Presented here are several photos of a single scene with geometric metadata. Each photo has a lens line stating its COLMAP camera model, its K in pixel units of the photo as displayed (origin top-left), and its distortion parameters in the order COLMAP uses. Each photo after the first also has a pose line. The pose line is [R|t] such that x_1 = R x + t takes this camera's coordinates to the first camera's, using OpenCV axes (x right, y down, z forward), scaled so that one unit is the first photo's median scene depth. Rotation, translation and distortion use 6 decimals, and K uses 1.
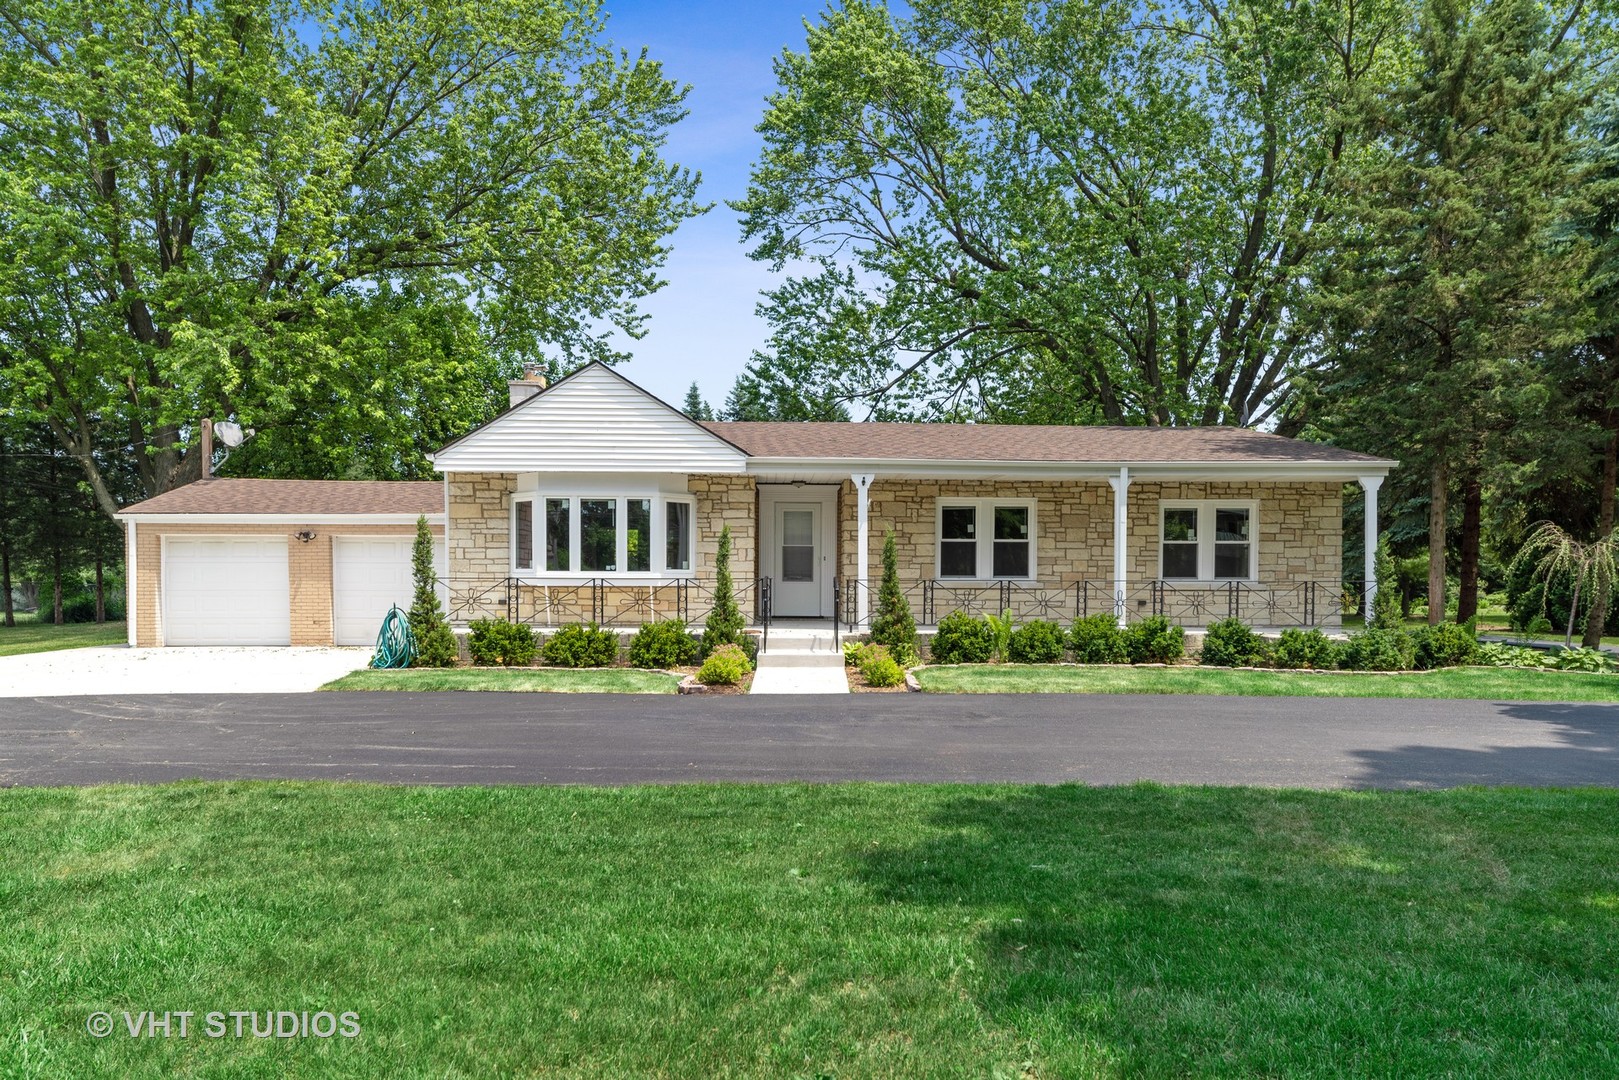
lens RADIAL K [[1106.5, 0, 809.5], [0, 1106.5, 540.0], [0, 0, 1]] dist [0.092520, 0.000169]
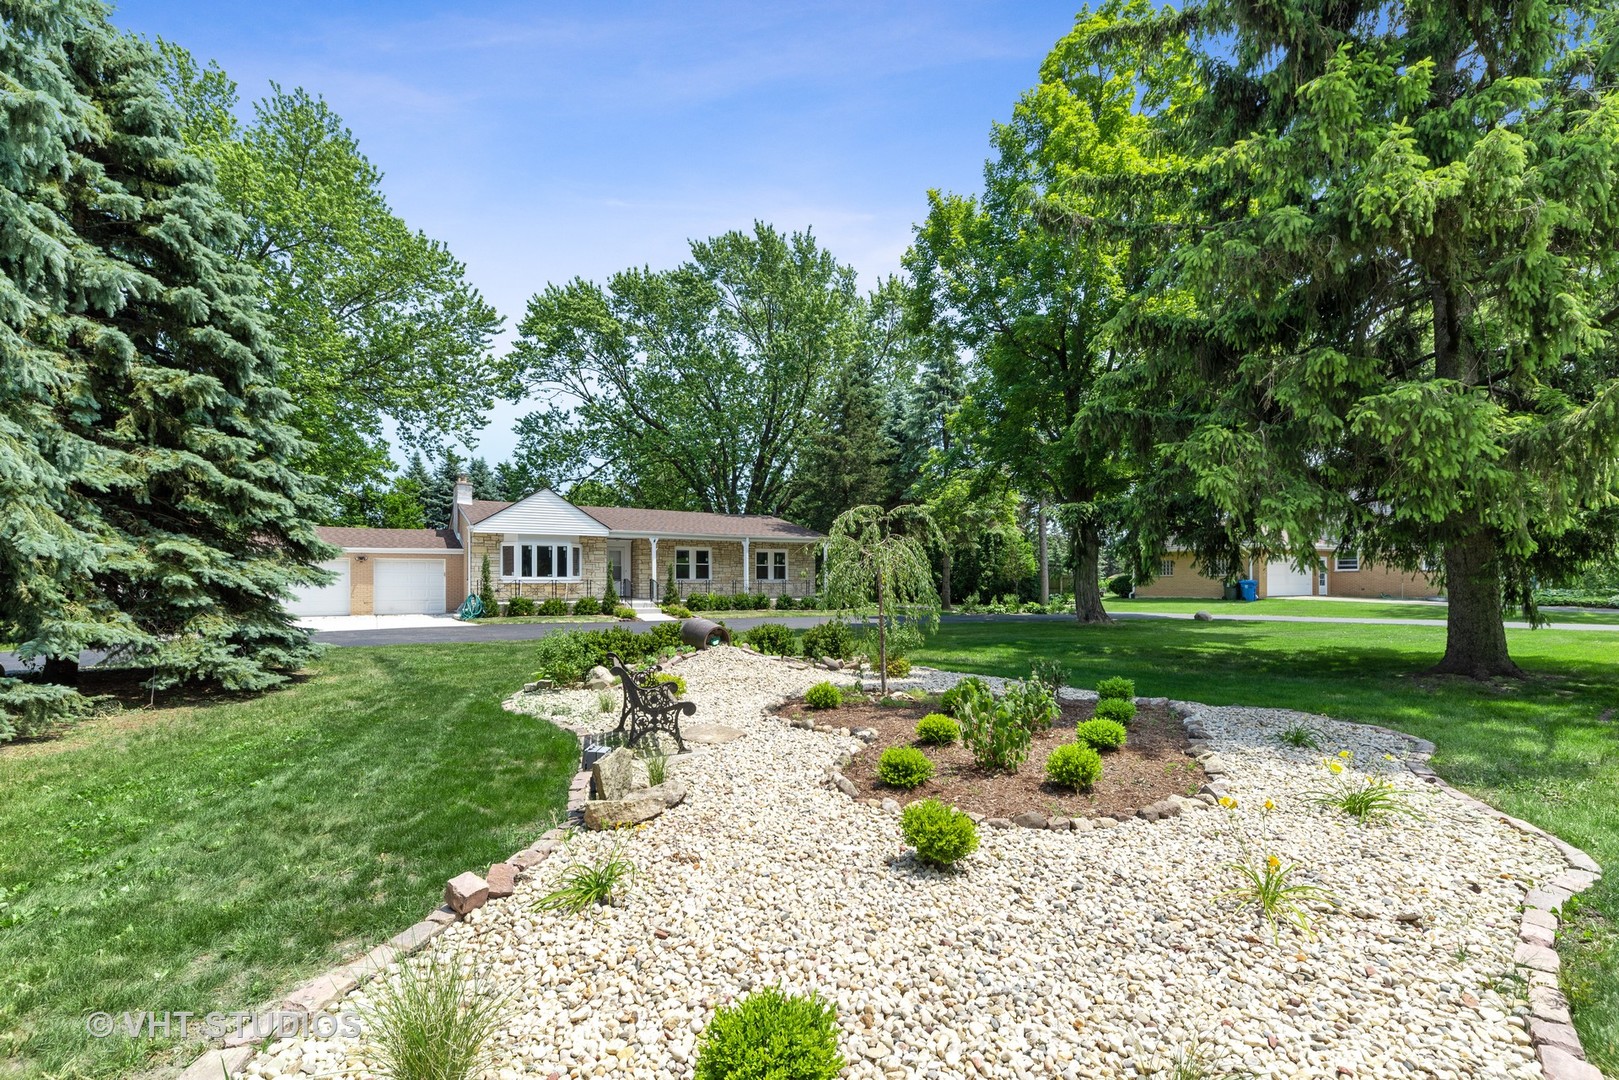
lens RADIAL K [[747.5, 0, 809.5], [0, 747.5, 540.0], [0, 0, 1]] dist [0.000210, 0.000018]
pose [[0.873517, 0.022444, 0.486276, -0.454873], [-0.017214, 0.999736, -0.015220, -0.034018], [-0.486489, 0.004924, 0.873673, -0.628867]]
